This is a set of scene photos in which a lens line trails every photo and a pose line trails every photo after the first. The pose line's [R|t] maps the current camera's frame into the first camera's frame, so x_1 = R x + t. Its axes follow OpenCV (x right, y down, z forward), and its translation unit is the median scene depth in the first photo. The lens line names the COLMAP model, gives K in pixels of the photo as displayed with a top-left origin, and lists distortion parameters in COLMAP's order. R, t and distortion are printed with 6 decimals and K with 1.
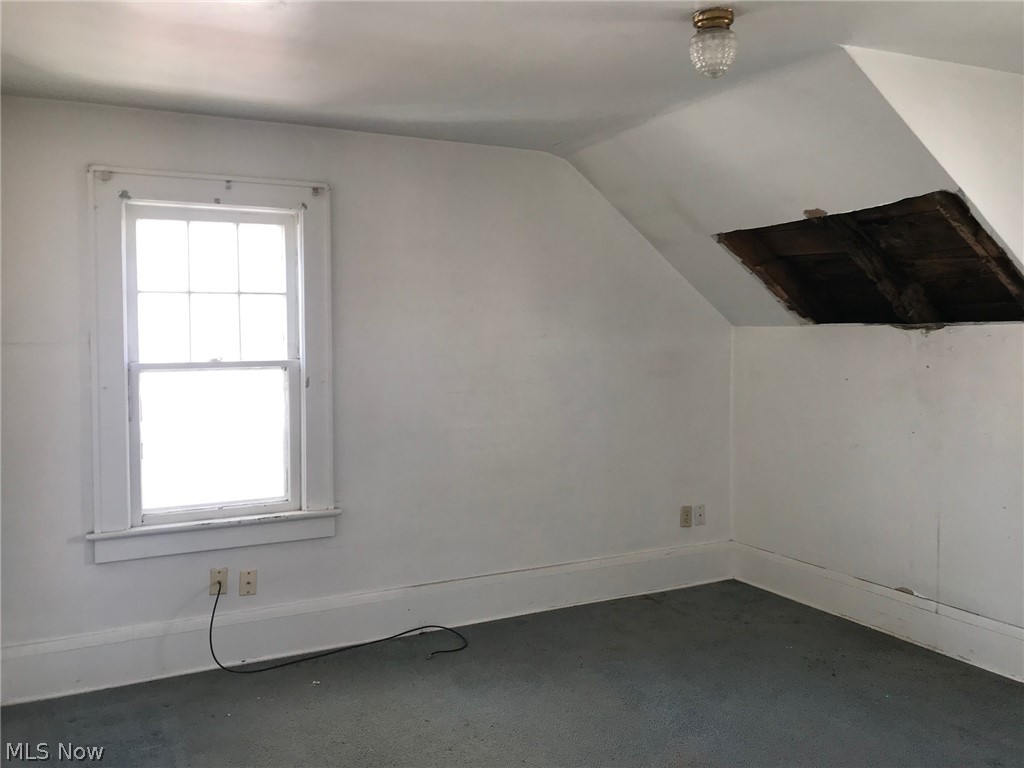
lens RADIAL K [[843.4, 0, 505.0], [0, 843.4, 366.9], [0, 0, 1]] dist [0.042520, -0.041203]
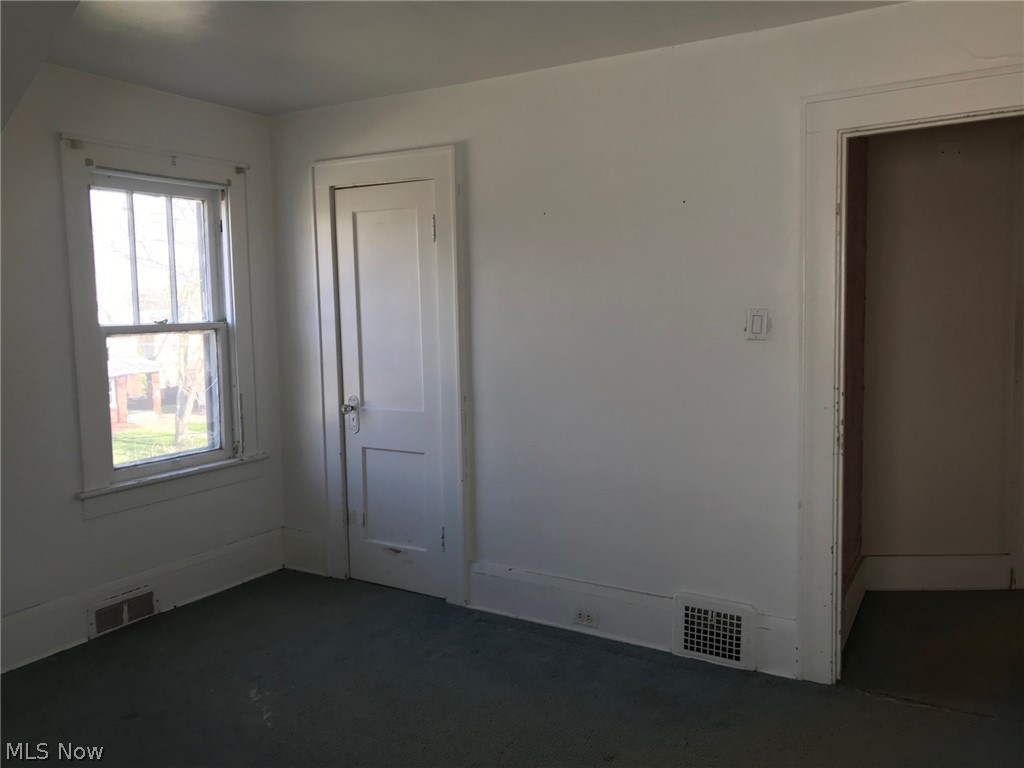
lens RADIAL K [[843.4, 0, 505.0], [0, 843.4, 366.9], [0, 0, 1]] dist [0.042520, -0.041203]
pose [[0.842014, -0.048721, 0.537250, -0.563827], [0.032934, 0.998698, 0.038950, 0.018820], [-0.538449, -0.015103, 0.842523, -0.137198]]
